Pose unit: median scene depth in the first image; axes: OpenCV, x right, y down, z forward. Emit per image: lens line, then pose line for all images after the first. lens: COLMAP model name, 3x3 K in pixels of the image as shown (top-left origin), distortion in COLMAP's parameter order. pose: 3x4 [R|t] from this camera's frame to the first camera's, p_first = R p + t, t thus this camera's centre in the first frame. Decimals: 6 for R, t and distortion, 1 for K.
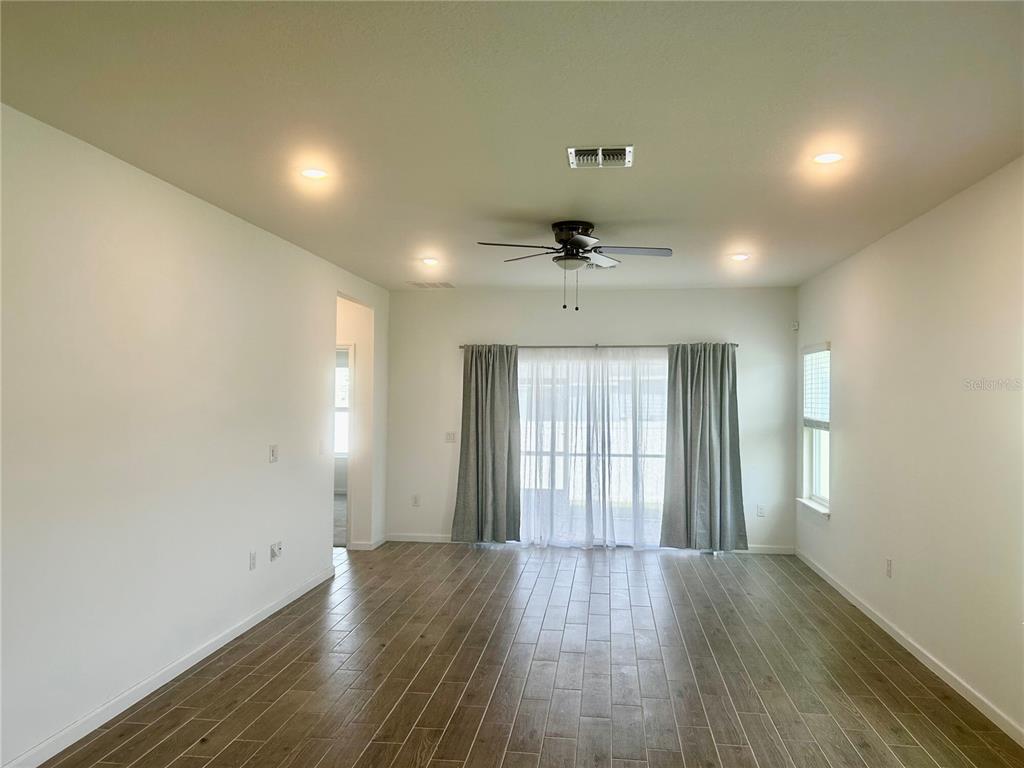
lens RADIAL K [[788.8, 0, 504.1], [0, 788.8, 384.9], [0, 0, 1]] dist [0.059312, 0.001798]
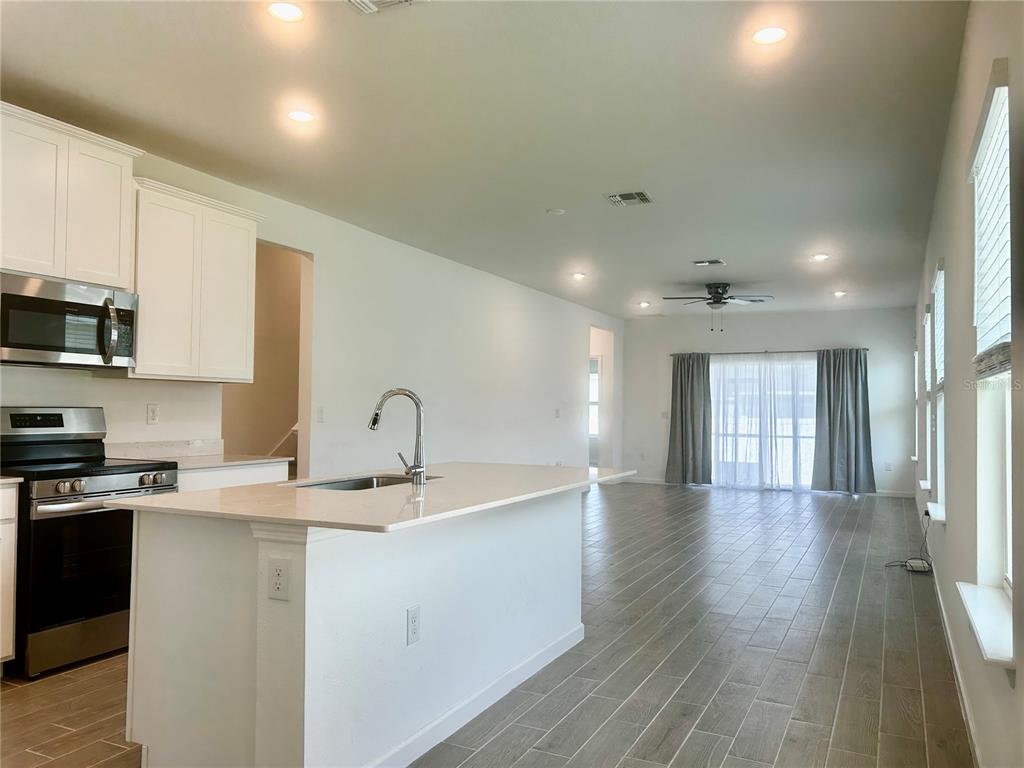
lens RADIAL K [[788.8, 0, 504.1], [0, 788.8, 384.9], [0, 0, 1]] dist [0.059312, 0.001798]
pose [[0.950611, -0.008933, -0.310256, 0.114037], [0.002698, 0.999786, -0.020518, 0.040546], [0.310373, 0.018667, 0.950431, -0.551434]]
